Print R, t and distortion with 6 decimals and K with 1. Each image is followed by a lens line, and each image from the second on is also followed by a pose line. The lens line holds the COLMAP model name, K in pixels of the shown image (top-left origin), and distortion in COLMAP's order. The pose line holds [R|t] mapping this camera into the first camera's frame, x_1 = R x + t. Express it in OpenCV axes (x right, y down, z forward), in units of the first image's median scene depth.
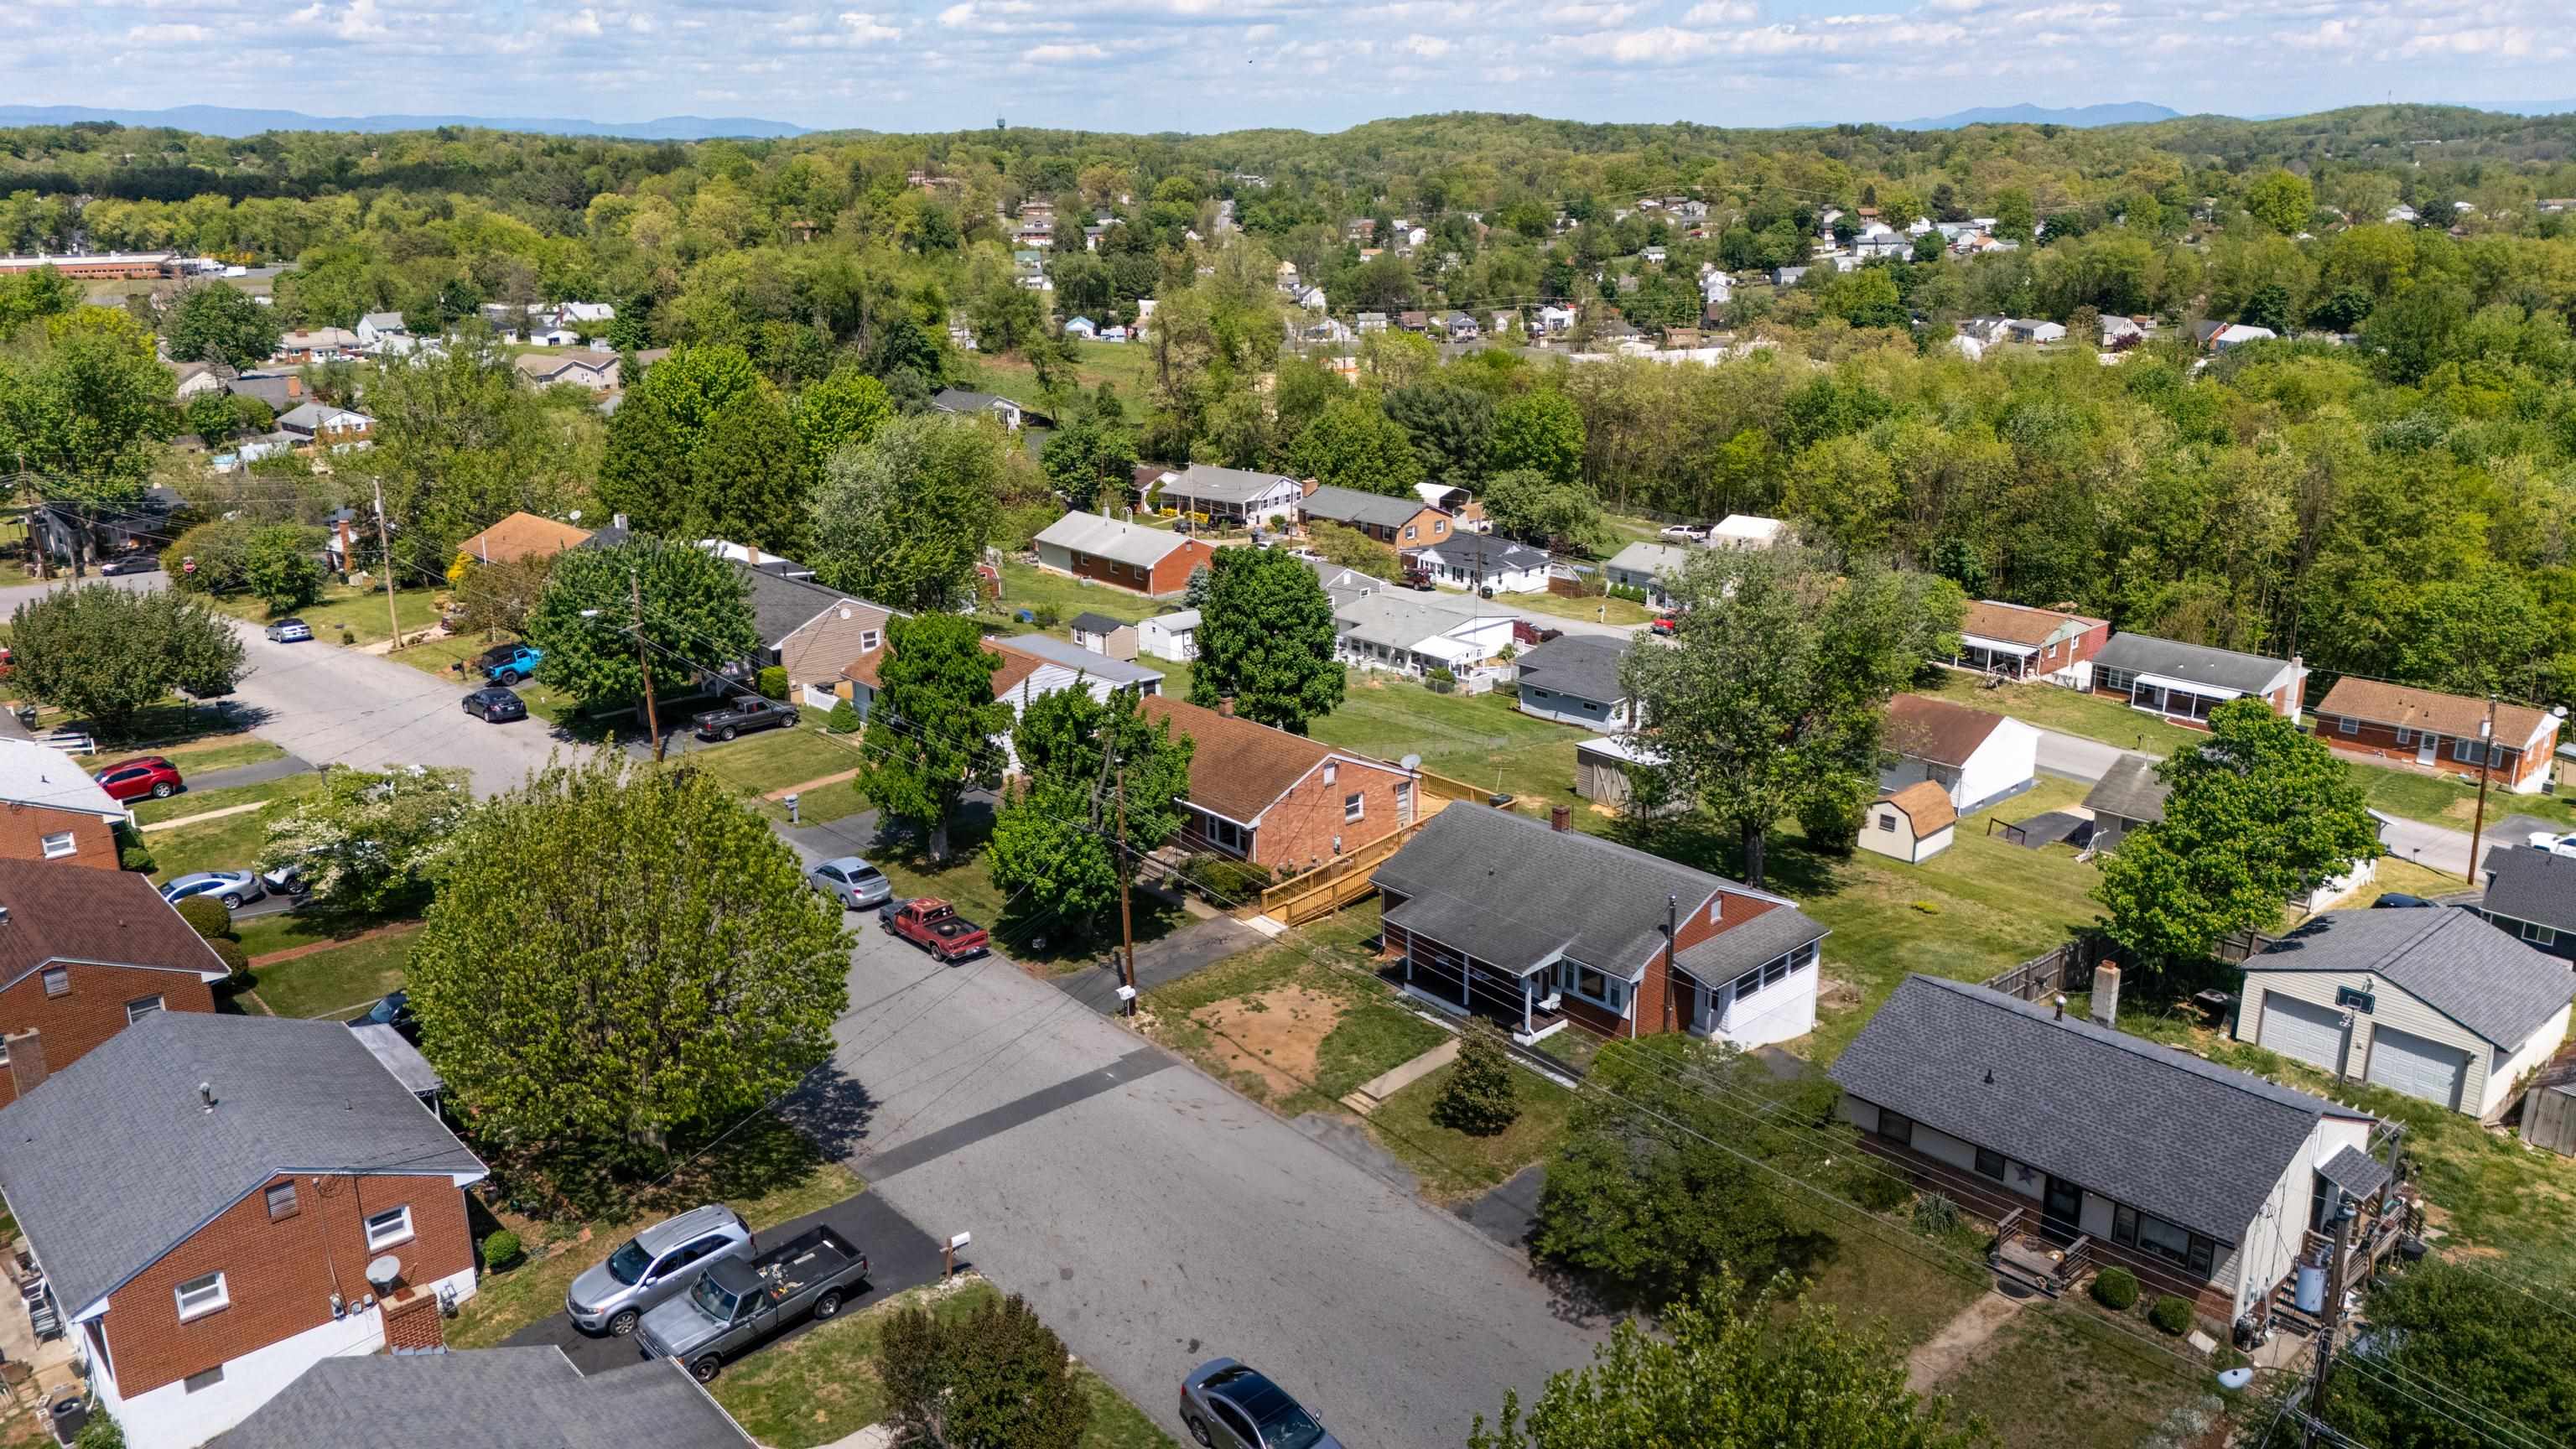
lens RADIAL K [[1892.5, 0, 1282.9], [0, 1892.5, 710.3], [0, 0, 1]] dist [0.073520, -0.063922]
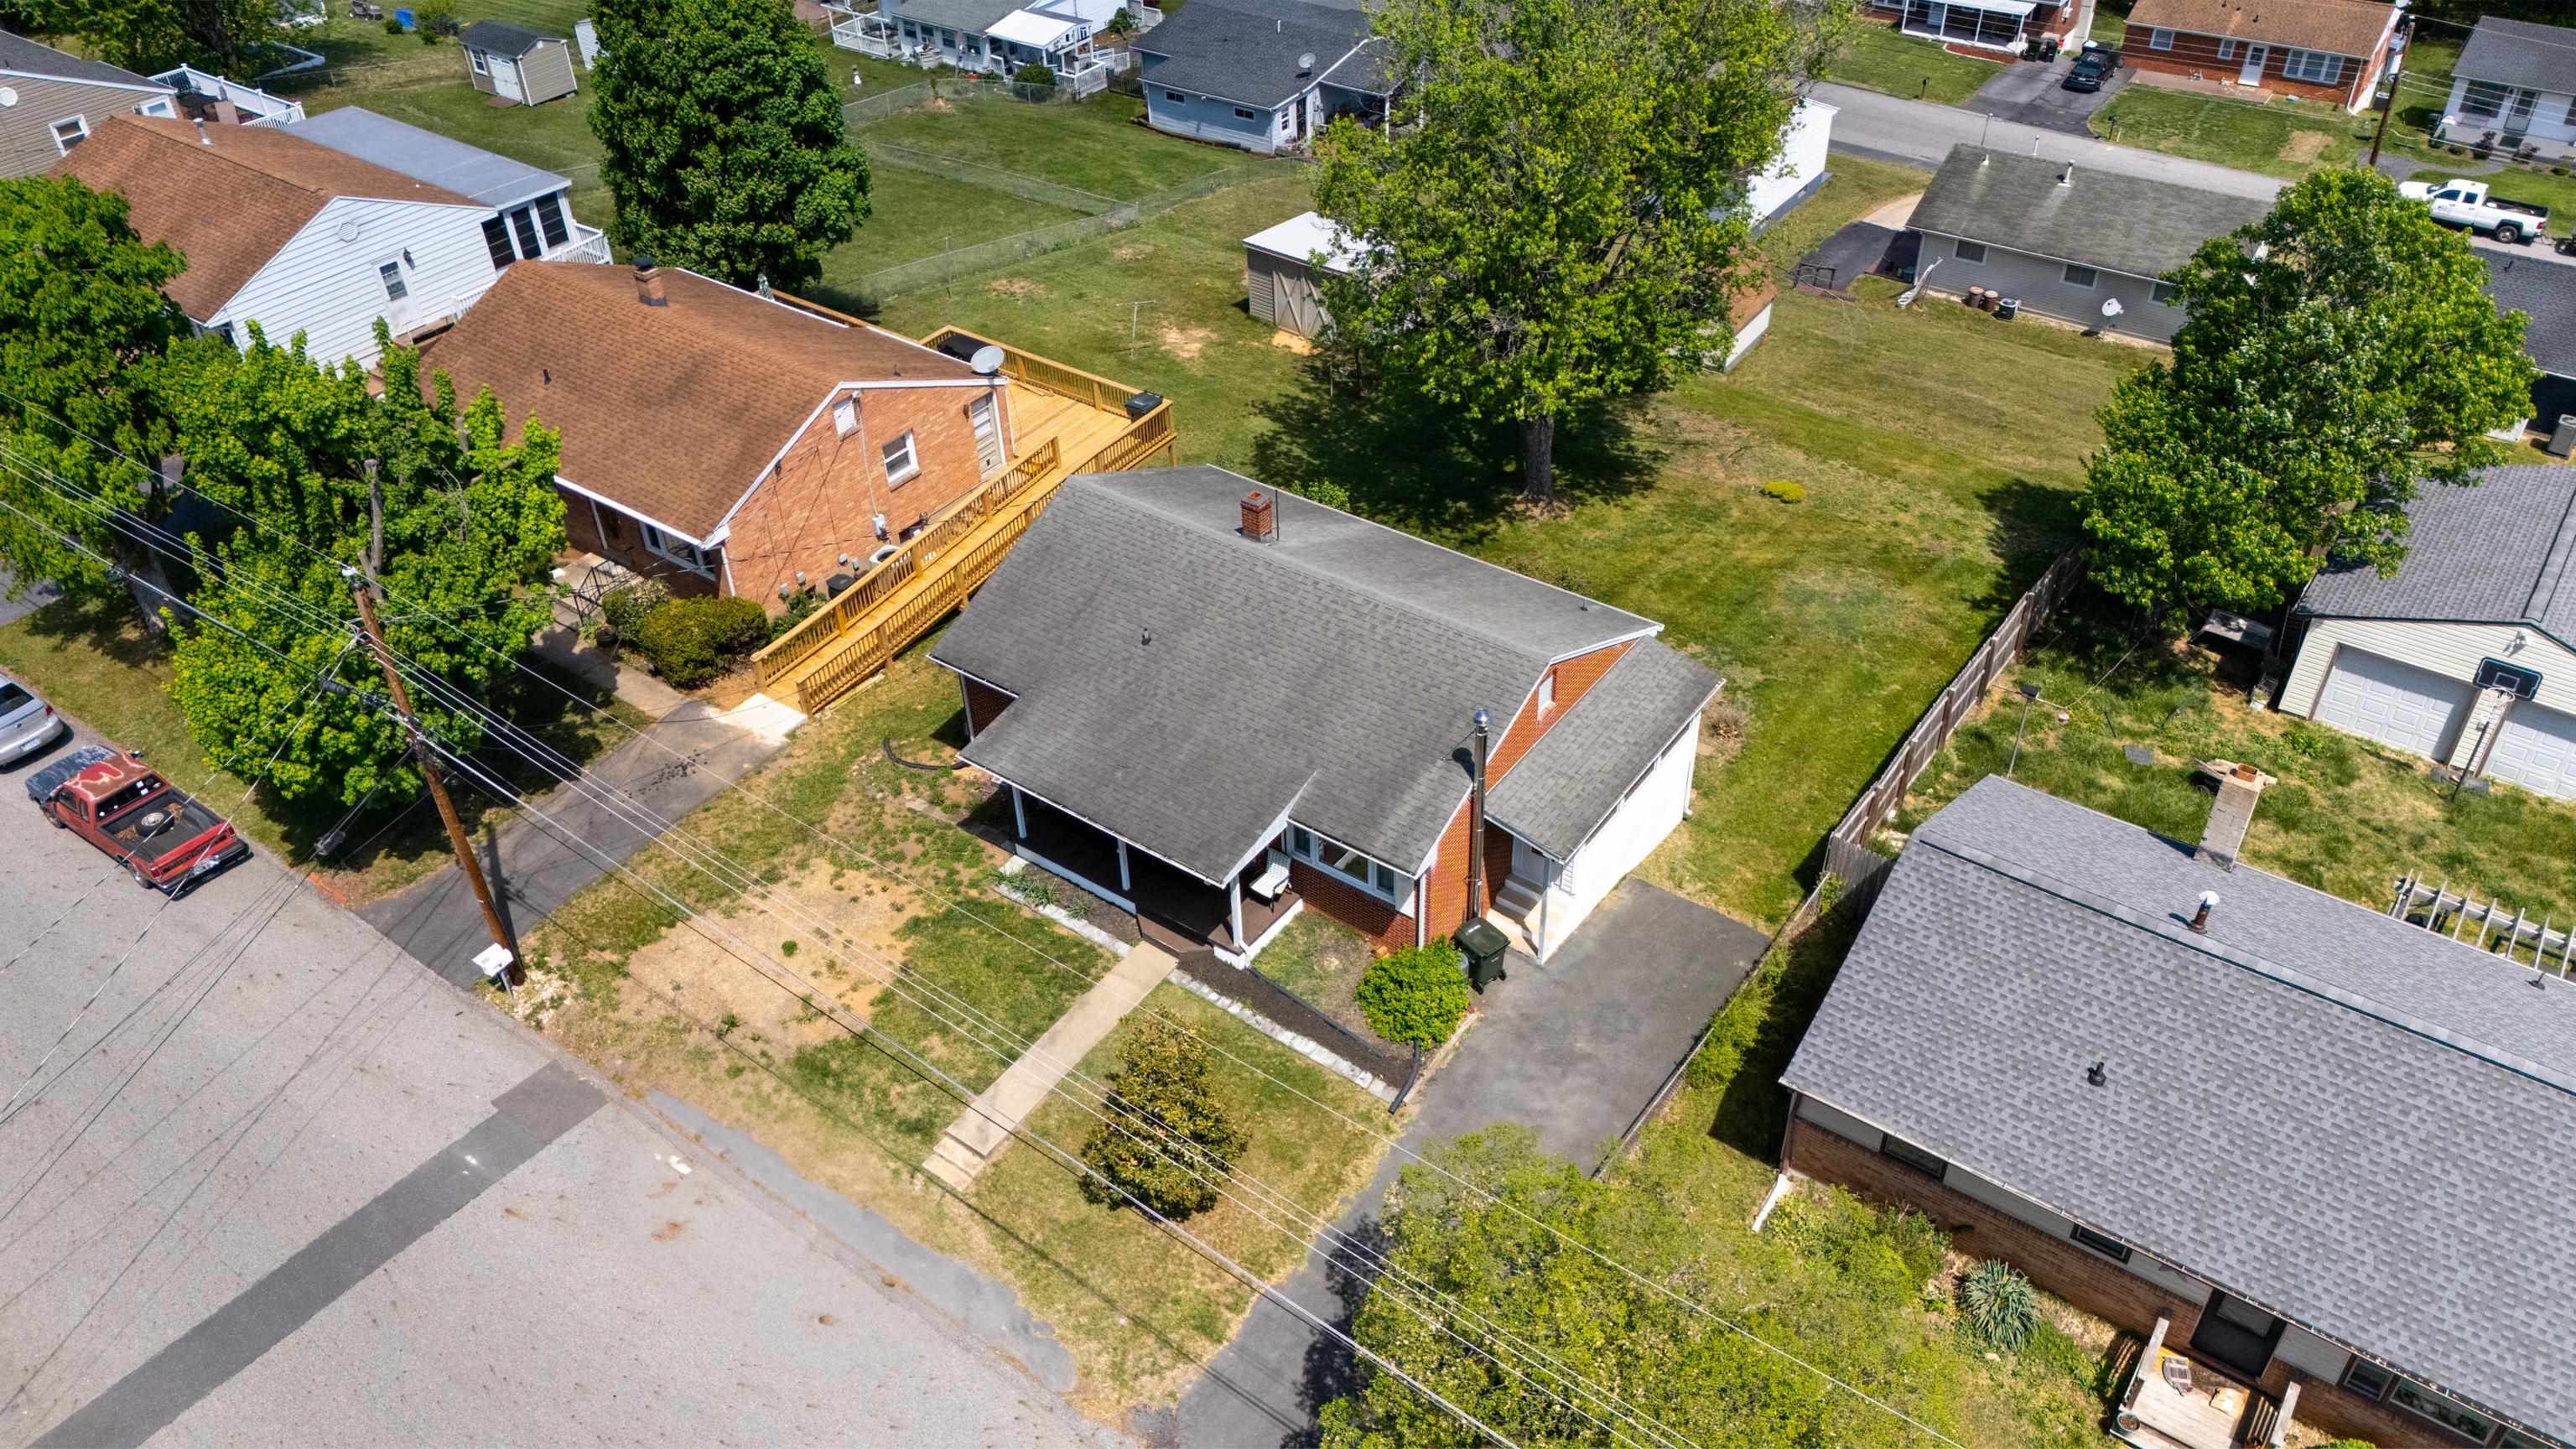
lens RADIAL K [[1892.5, 0, 1289.5], [0, 1892.5, 724.8], [0, 0, 1]] dist [0.073520, -0.063922]
pose [[0.977561, -0.139389, 0.157938, 0.038387], [0.073677, 0.928653, 0.363558, -0.058461], [-0.197346, -0.343764, 0.918086, 0.300292]]
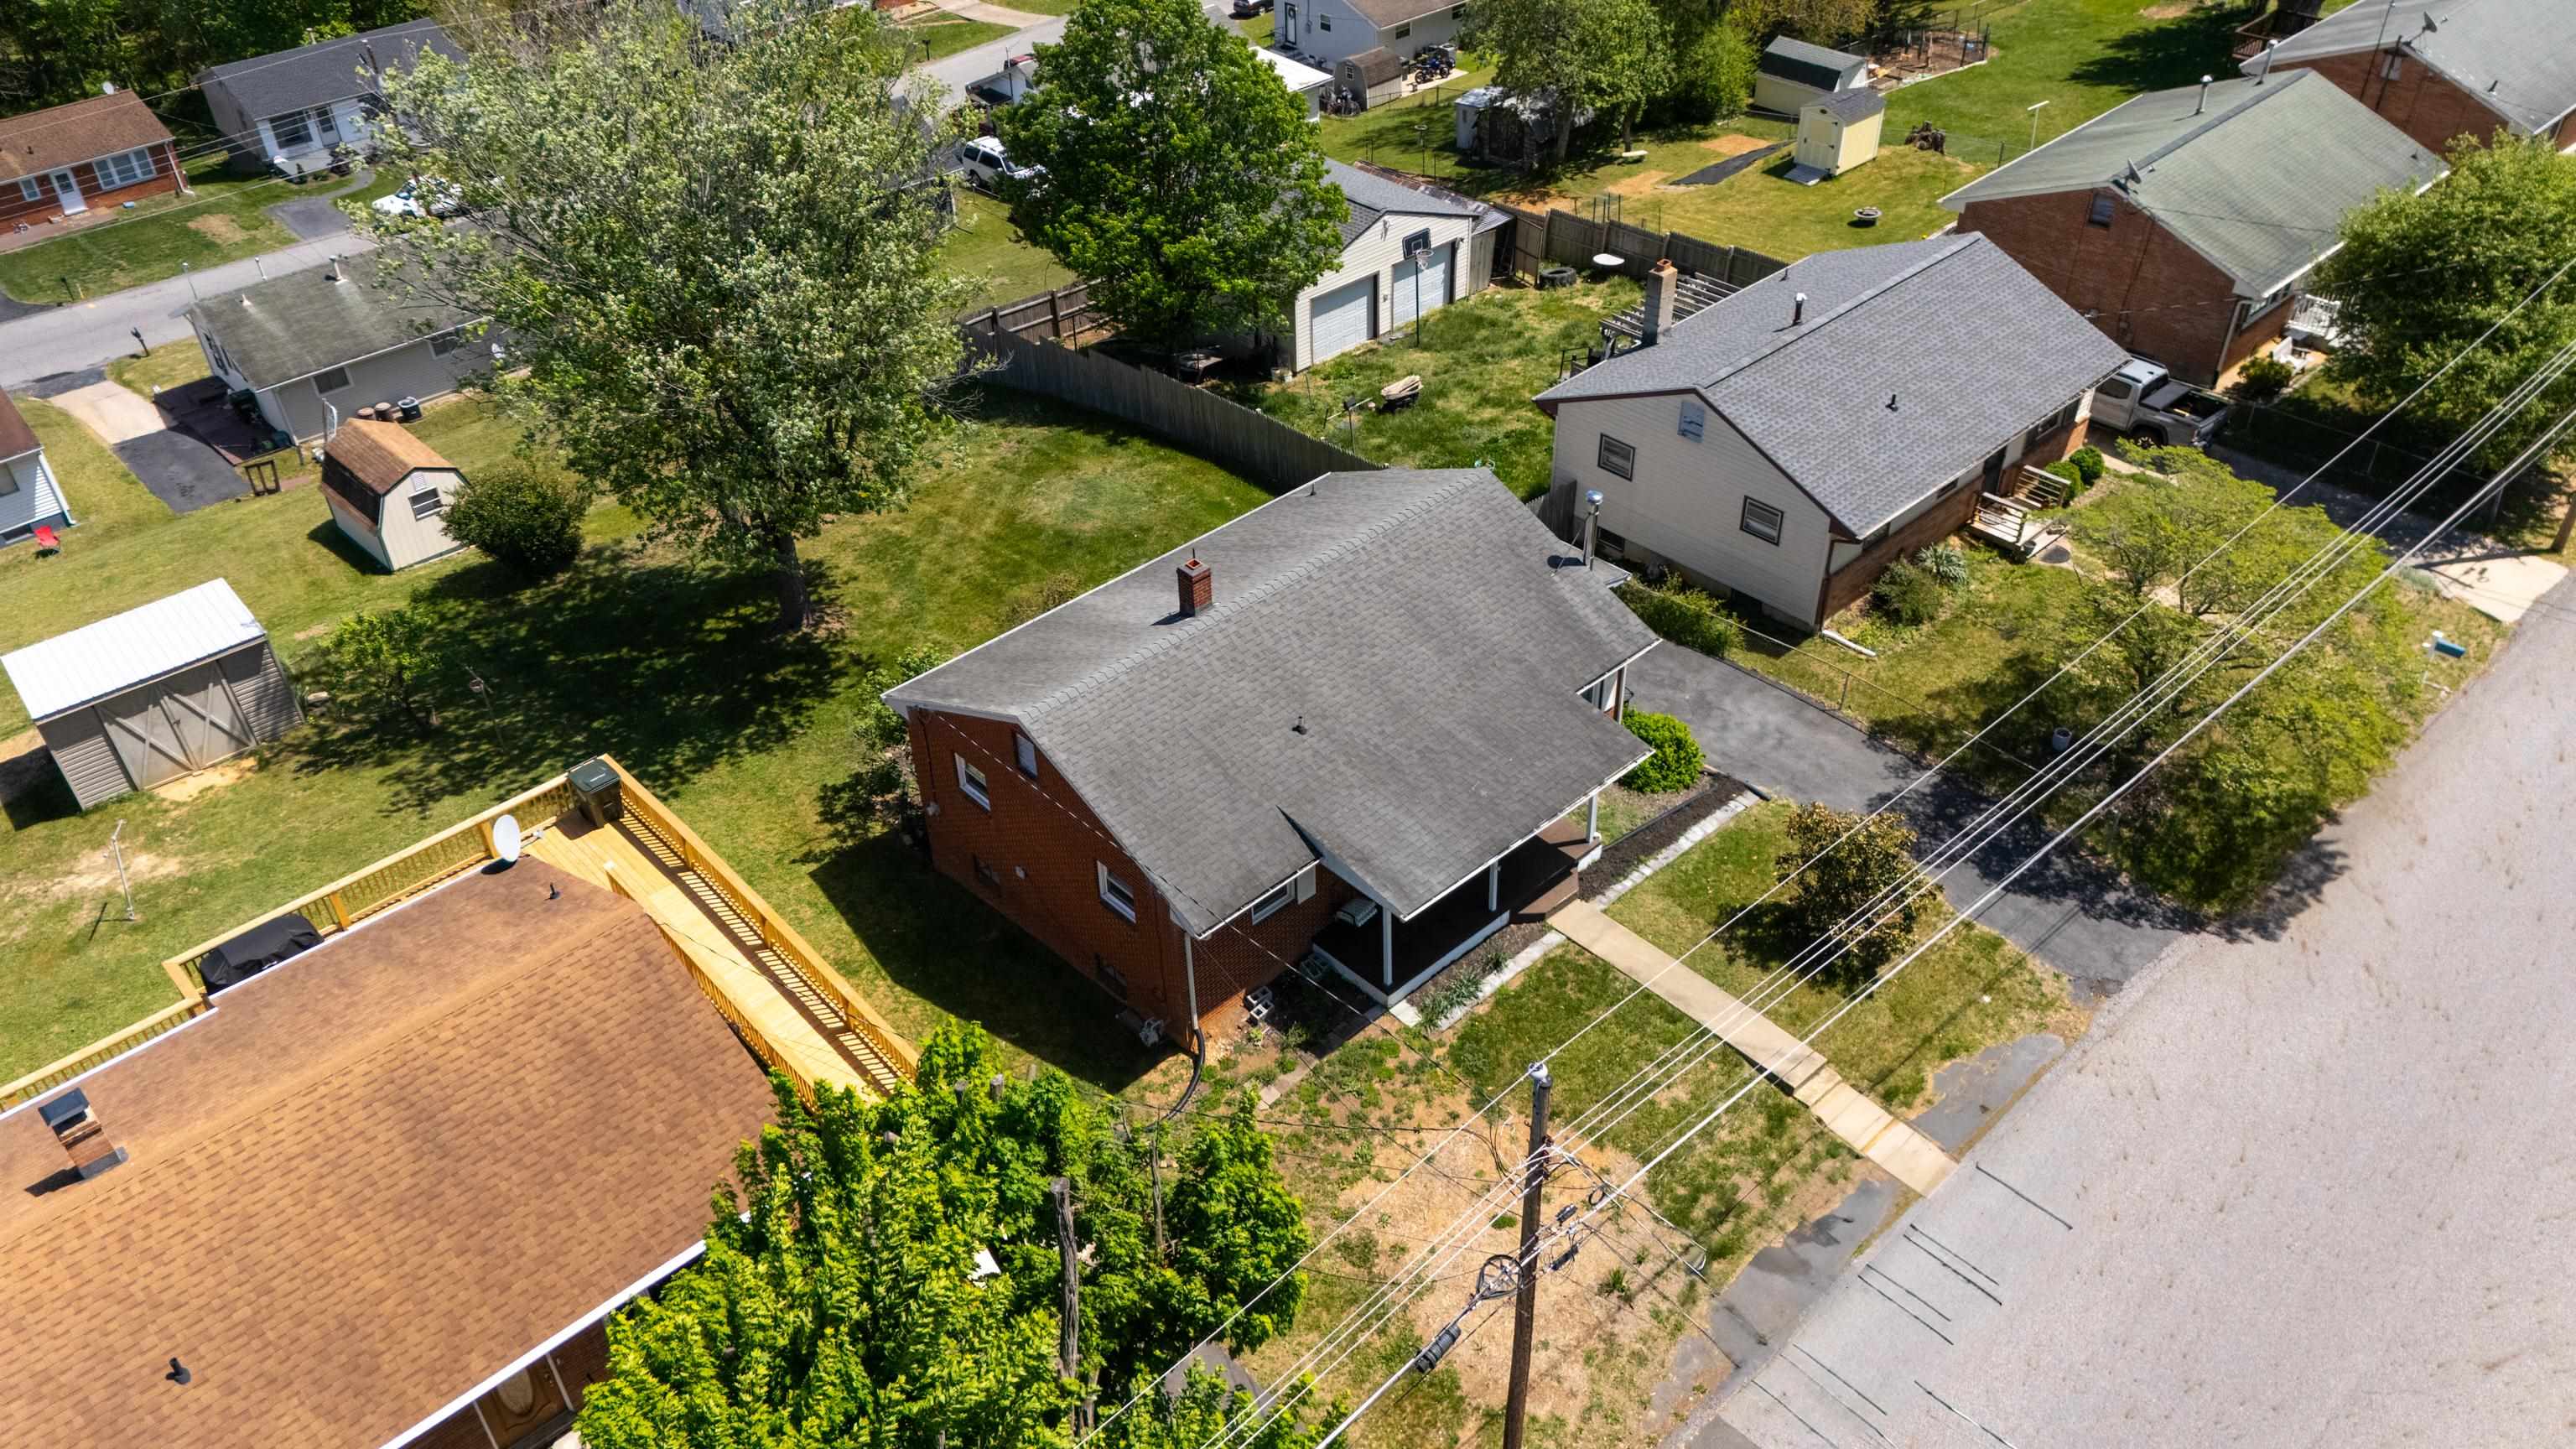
lens RADIAL K [[1892.5, 0, 1285.3], [0, 1892.5, 732.9], [0, 0, 1]] dist [0.073520, -0.063922]
pose [[-0.019141, -0.598082, 0.801206, -0.186451], [0.314645, 0.757033, 0.572625, -0.128648], [-0.949016, 0.263056, 0.173693, 0.588825]]
